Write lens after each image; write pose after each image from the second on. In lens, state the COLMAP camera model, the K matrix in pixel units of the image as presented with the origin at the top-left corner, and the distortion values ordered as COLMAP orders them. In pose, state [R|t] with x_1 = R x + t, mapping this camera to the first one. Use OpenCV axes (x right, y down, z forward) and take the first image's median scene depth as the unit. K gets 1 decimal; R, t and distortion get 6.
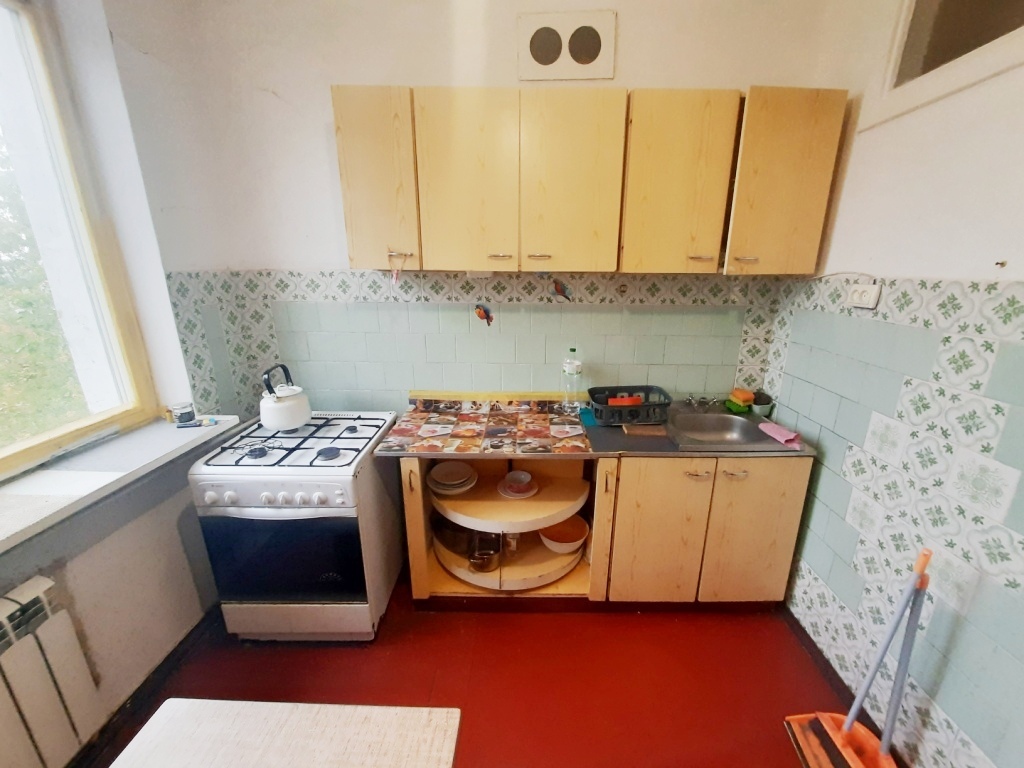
lens RADIAL K [[404.9, 0, 527.1], [0, 404.9, 382.8], [0, 0, 1]] dist [-0.010471, -0.000106]
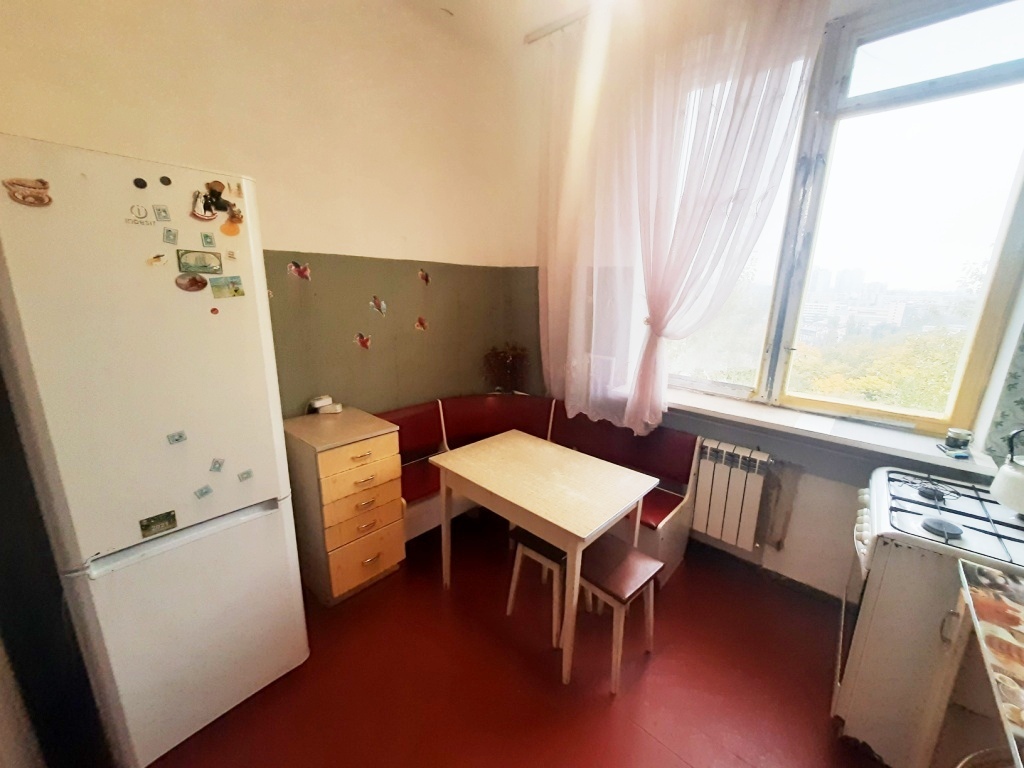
lens RADIAL K [[405.8, 0, 527.1], [0, 405.8, 384.0], [0, 0, 1]] dist [0.003417, 0.000098]
pose [[-0.649799, 0.161703, -0.742707, 0.520848], [-0.238155, 0.884598, 0.400959, -0.180404], [0.721834, 0.437422, -0.536301, 0.651714]]
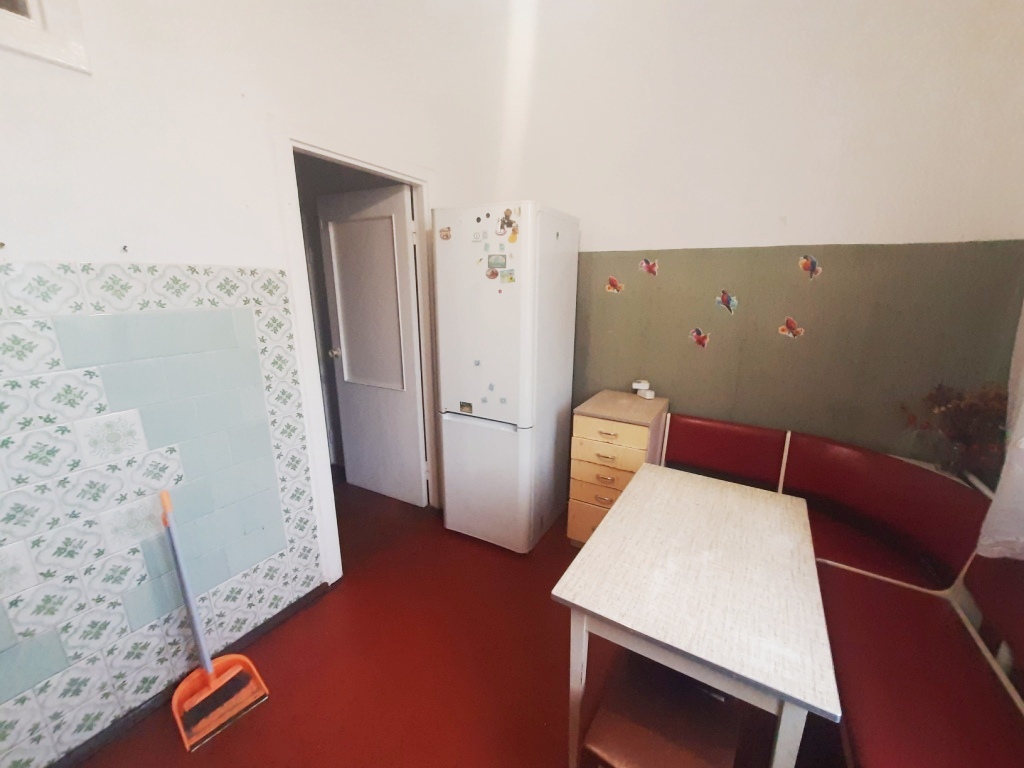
lens RADIAL K [[404.9, 0, 527.1], [0, 404.9, 382.8], [0, 0, 1]] dist [-0.010471, -0.000106]
pose [[-0.876138, -0.125216, 0.465513, -0.273556], [0.122168, 0.876475, 0.465690, -0.172267], [-0.466322, 0.464879, -0.752616, 0.753680]]
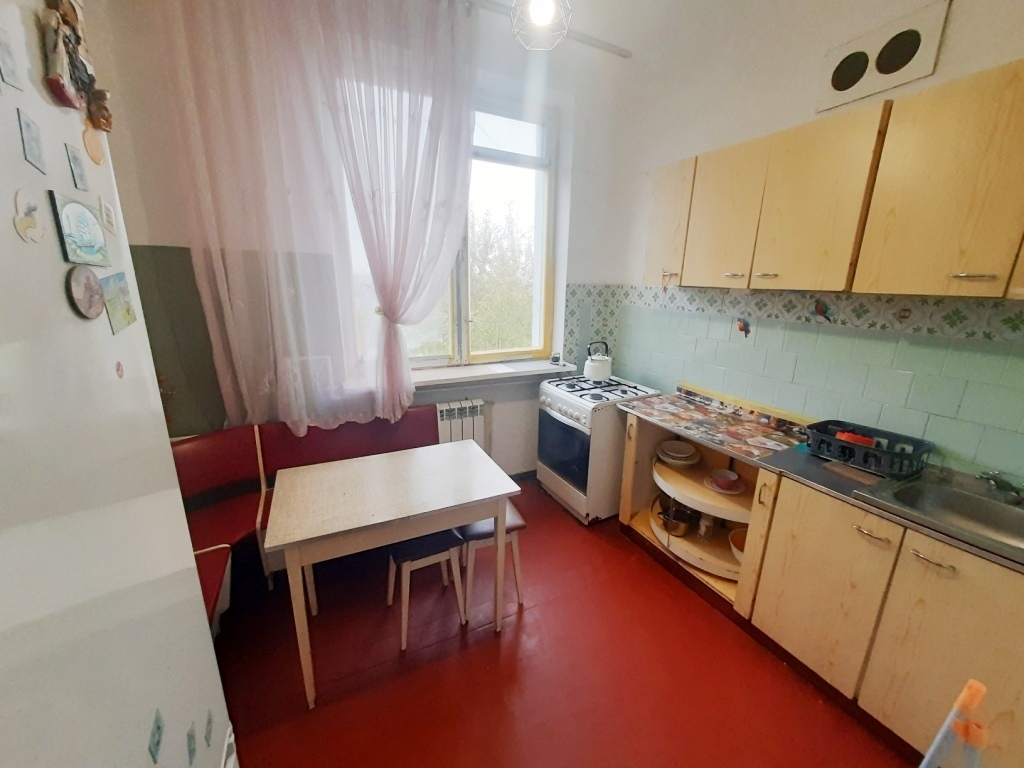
lens RADIAL K [[405.8, 0, 527.1], [0, 405.8, 384.0], [0, 0, 1]] dist [0.003417, 0.000098]
pose [[0.476419, 0.224986, -0.849945, 0.672790], [-0.264965, 0.958502, 0.105201, 0.026782], [0.838343, 0.175086, 0.516262, -0.068217]]
